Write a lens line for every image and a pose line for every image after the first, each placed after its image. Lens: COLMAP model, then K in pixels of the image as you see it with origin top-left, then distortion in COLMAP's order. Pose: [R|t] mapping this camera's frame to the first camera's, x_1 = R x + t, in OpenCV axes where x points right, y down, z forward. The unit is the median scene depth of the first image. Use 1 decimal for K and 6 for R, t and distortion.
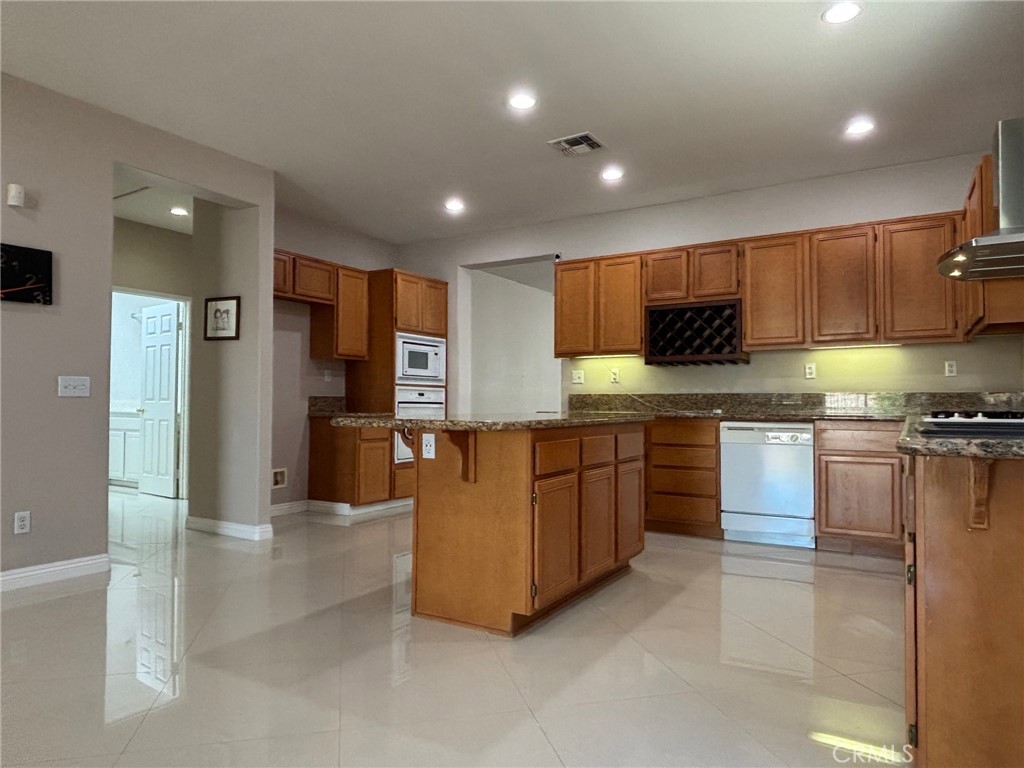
lens RADIAL K [[660.6, 0, 485.0], [0, 660.6, 388.8], [0, 0, 1]] dist [-0.022890, -0.002776]
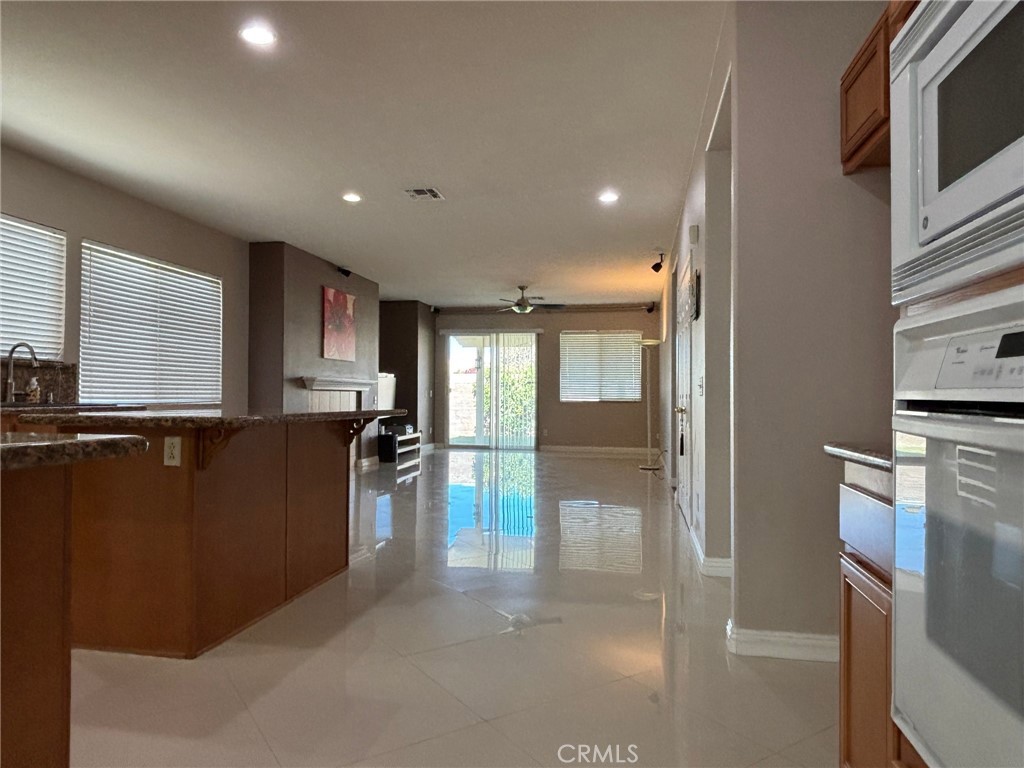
lens RADIAL K [[660.6, 0, 485.0], [0, 660.6, 388.8], [0, 0, 1]] dist [-0.022890, -0.002776]
pose [[-0.938113, -0.016911, -0.345915, 0.042502], [-0.005421, 0.999402, -0.034158, 0.025346], [0.346286, -0.030169, -0.937644, 1.305905]]
